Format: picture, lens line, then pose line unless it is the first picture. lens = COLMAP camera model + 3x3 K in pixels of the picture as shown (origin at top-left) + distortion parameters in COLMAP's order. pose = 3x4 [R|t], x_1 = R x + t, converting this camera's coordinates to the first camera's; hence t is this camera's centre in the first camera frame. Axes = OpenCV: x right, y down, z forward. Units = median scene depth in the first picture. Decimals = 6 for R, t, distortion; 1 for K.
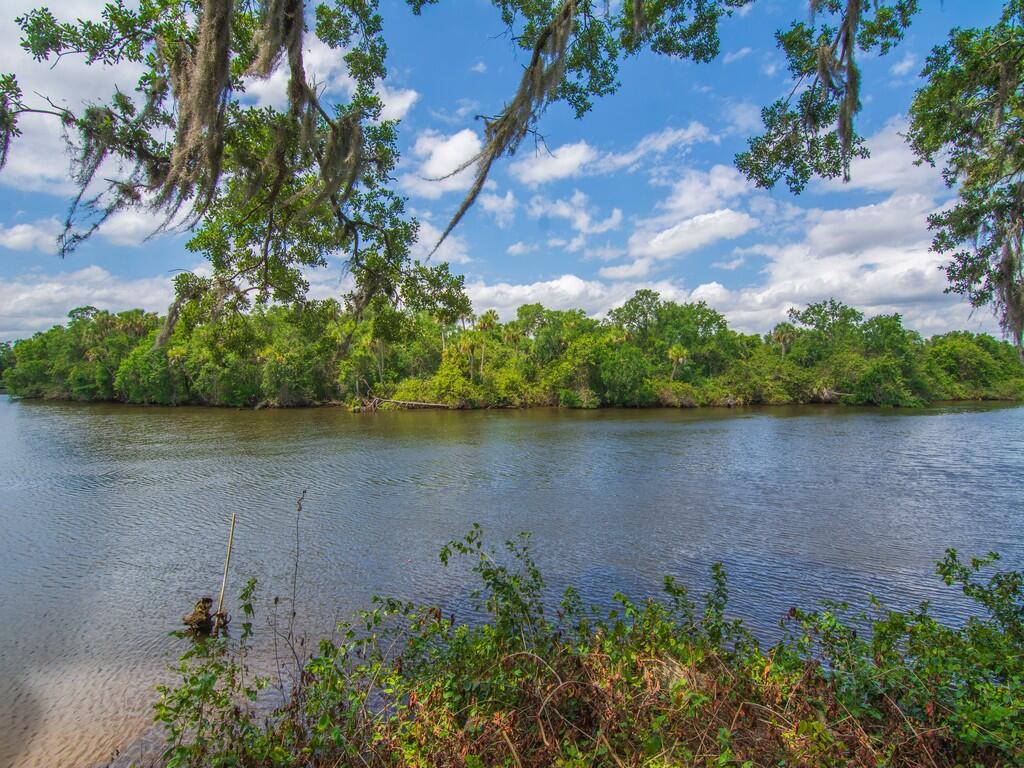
lens RADIAL K [[490.1, 0, 505.8], [0, 490.1, 390.1], [0, 0, 1]] dist [-0.003133, -0.013626]
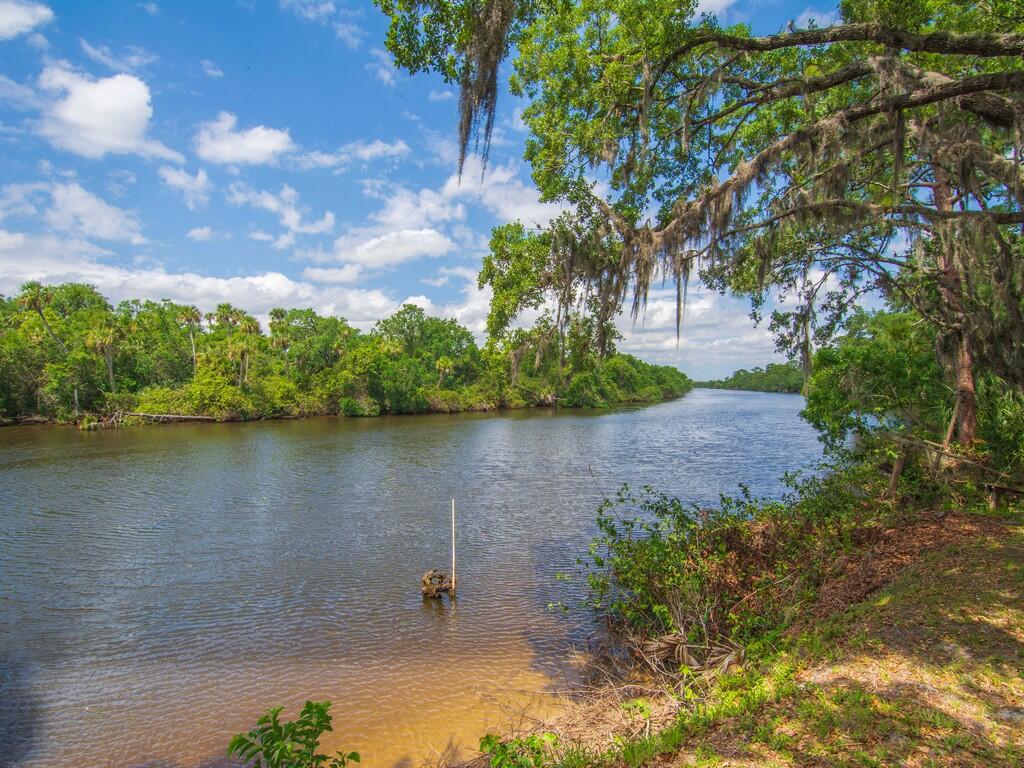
lens RADIAL K [[491.0, 0, 510.6], [0, 491.0, 386.2], [0, 0, 1]] dist [-0.031846, -0.000783]
pose [[0.835356, 0.000024, 0.549710, -0.133523], [0.012639, 0.999735, -0.019251, -0.001709], [-0.549564, 0.023030, 0.835134, -0.016267]]
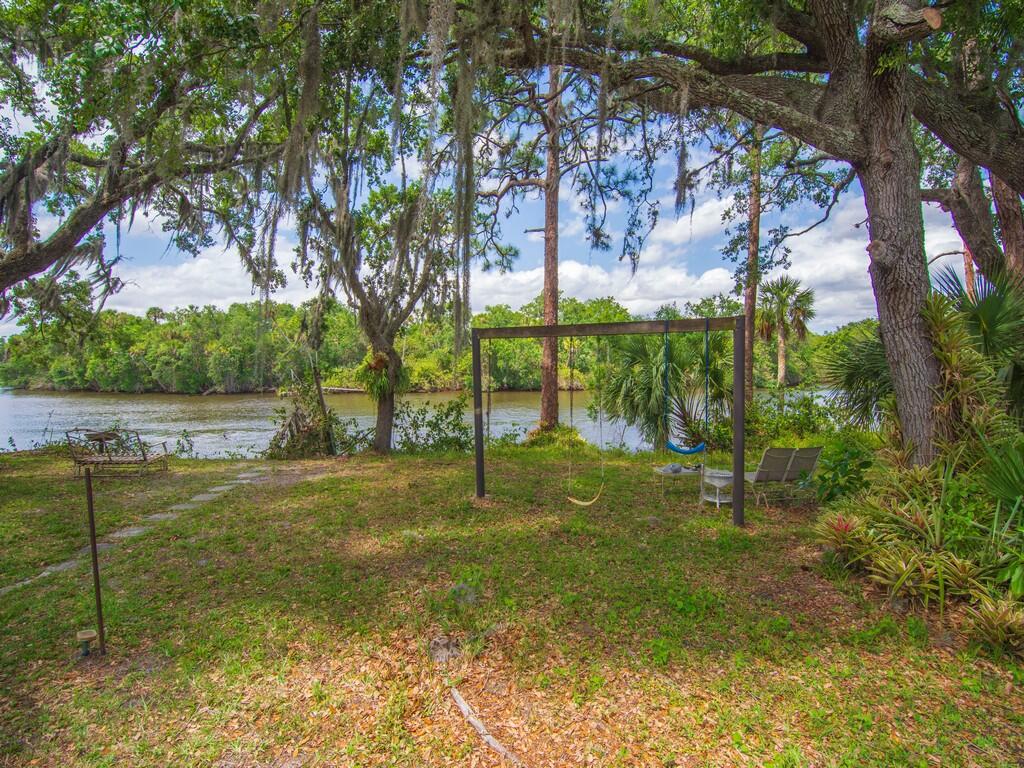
lens RADIAL K [[490.8, 0, 506.3], [0, 490.8, 380.5], [0, 0, 1]] dist [-0.009977, -0.010521]
pose [[0.999948, -0.010076, 0.001550, 0.191252], [0.010066, 0.999931, 0.006016, 0.003314], [-0.001611, -0.006000, 0.999981, -0.157146]]
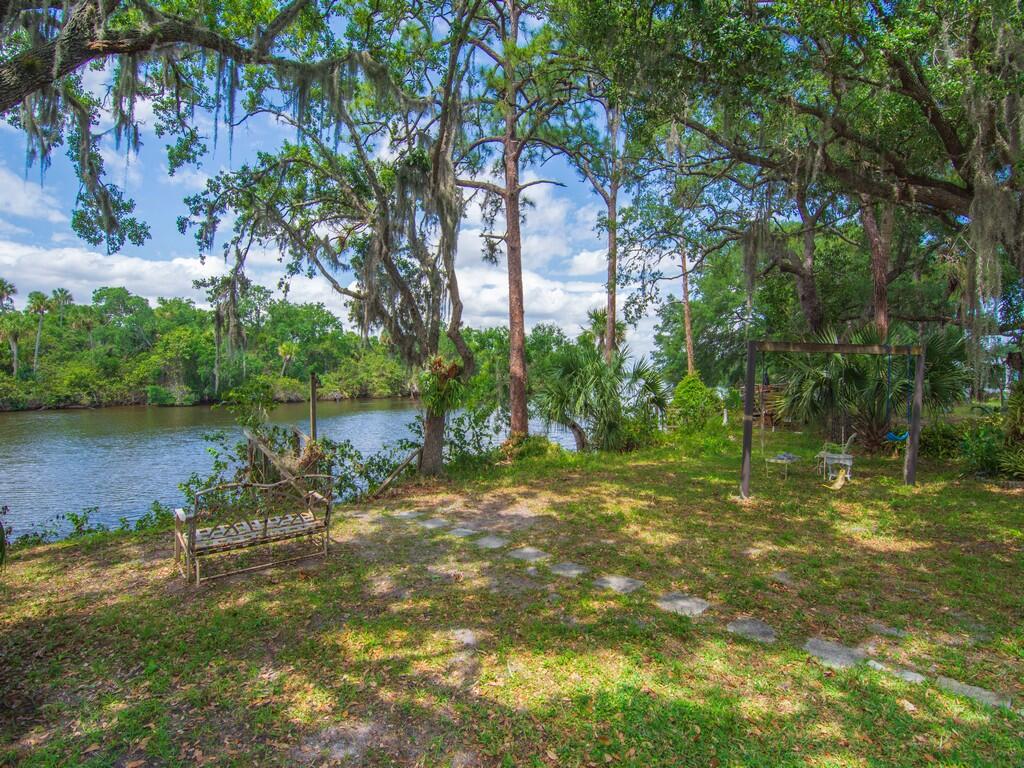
lens RADIAL K [[490.8, 0, 506.3], [0, 490.8, 380.5], [0, 0, 1]] dist [-0.009977, -0.010521]
pose [[0.782594, -0.000508, 0.622532, 0.064807], [0.007851, 0.999928, -0.009054, 0.002127], [-0.622483, 0.011973, 0.782542, -0.106512]]
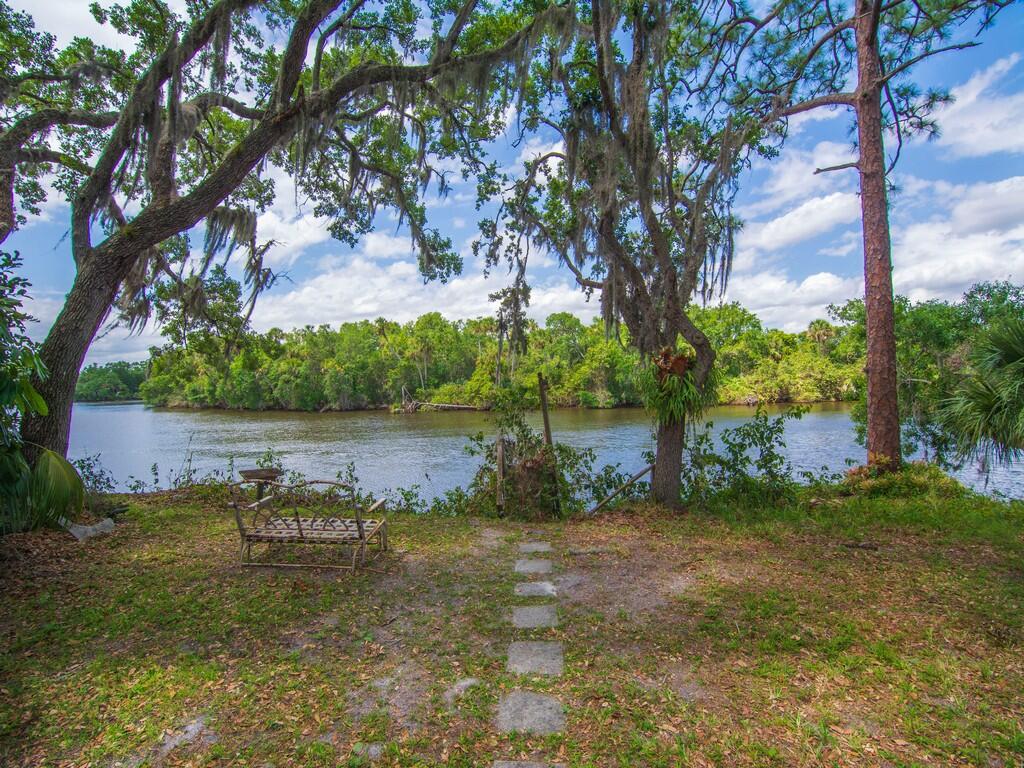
lens RADIAL K [[490.8, 0, 506.3], [0, 490.8, 380.5], [0, 0, 1]] dist [-0.009977, -0.010521]
pose [[0.985064, -0.022489, -0.170715, 0.126549], [0.017686, 0.999405, -0.029605, 0.004103], [0.171279, 0.026143, 0.984876, -0.092503]]
